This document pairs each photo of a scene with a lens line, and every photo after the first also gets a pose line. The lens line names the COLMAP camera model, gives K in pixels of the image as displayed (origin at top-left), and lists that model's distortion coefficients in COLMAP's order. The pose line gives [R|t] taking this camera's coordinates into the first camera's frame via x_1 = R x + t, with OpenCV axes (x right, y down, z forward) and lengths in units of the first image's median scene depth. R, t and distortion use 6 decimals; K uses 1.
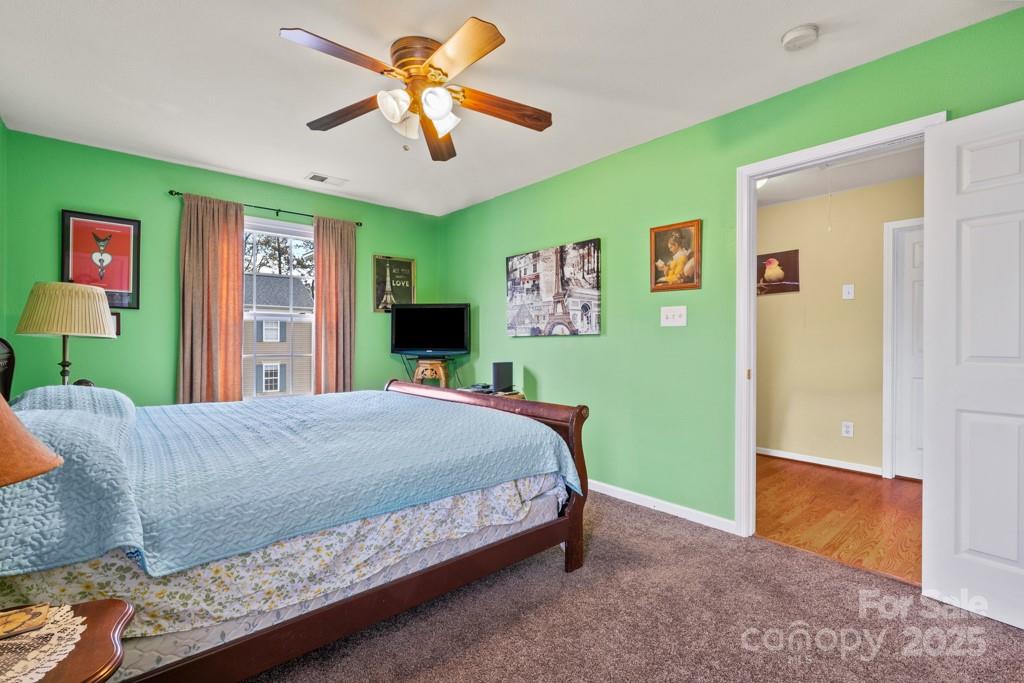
lens RADIAL K [[456.2, 0, 512.0], [0, 456.2, 341.5], [0, 0, 1]] dist [0.000862, 0.000198]
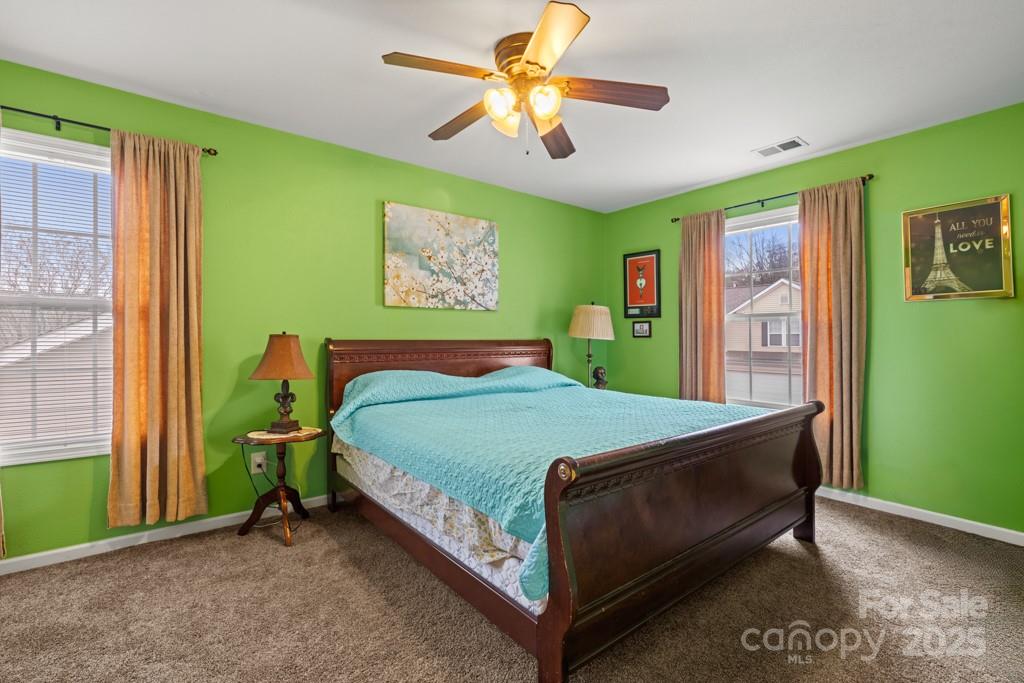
lens RADIAL K [[456.2, 0, 512.0], [0, 456.2, 341.5], [0, 0, 1]] dist [0.000862, 0.000198]
pose [[-0.053434, 0.015016, -0.998458, 0.461978], [-0.005186, 0.999869, 0.015315, -0.017712], [0.998558, 0.005997, -0.053349, 0.591503]]
